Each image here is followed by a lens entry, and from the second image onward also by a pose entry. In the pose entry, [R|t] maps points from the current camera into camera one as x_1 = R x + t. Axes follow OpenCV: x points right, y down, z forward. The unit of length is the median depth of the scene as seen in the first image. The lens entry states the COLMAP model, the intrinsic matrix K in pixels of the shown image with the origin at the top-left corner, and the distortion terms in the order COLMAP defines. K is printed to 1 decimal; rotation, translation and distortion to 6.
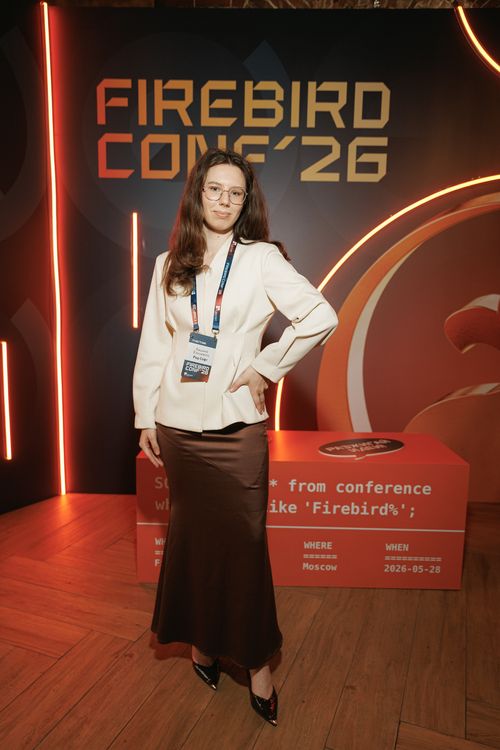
lens RADIAL K [[590.1, 0, 243.7], [0, 590.1, 385.2], [0, 0, 1]] dist [0.006284, 0.008780]
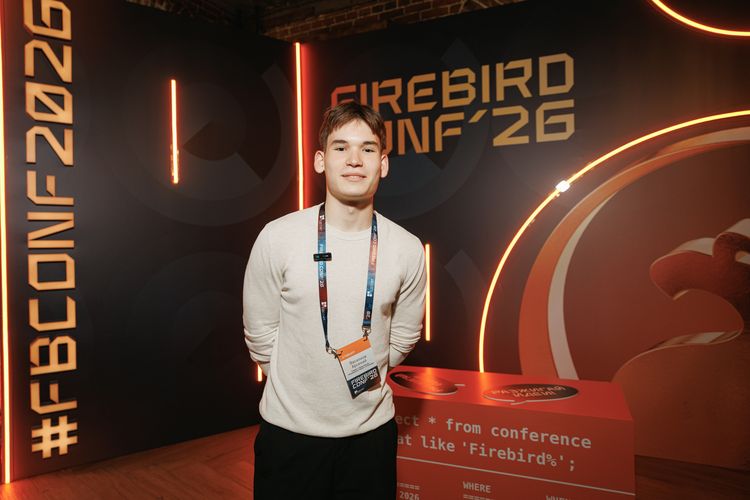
lens RADIAL K [[507.6, 0, 359.0], [0, 507.6, 243.4], [0, 0, 1]] dist [0.010518, 0.009051]
pose [[0.926909, -0.033388, -0.373799, 0.220346], [-0.021638, 0.989623, -0.142048, -0.016231], [0.374663, 0.139754, 0.916568, 0.032621]]
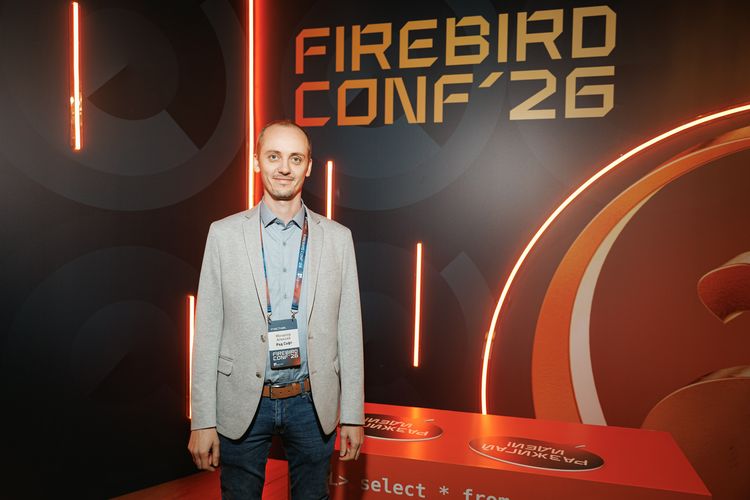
lens RADIAL K [[590.1, 0, 365.1], [0, 590.1, 246.0], [0, 0, 1]] dist [0.006284, 0.008780]
pose [[0.967570, 0.006199, -0.252528, 0.113591], [-0.034242, 0.993690, -0.106807, -0.058662], [0.250272, 0.111990, 0.961677, 0.121892]]
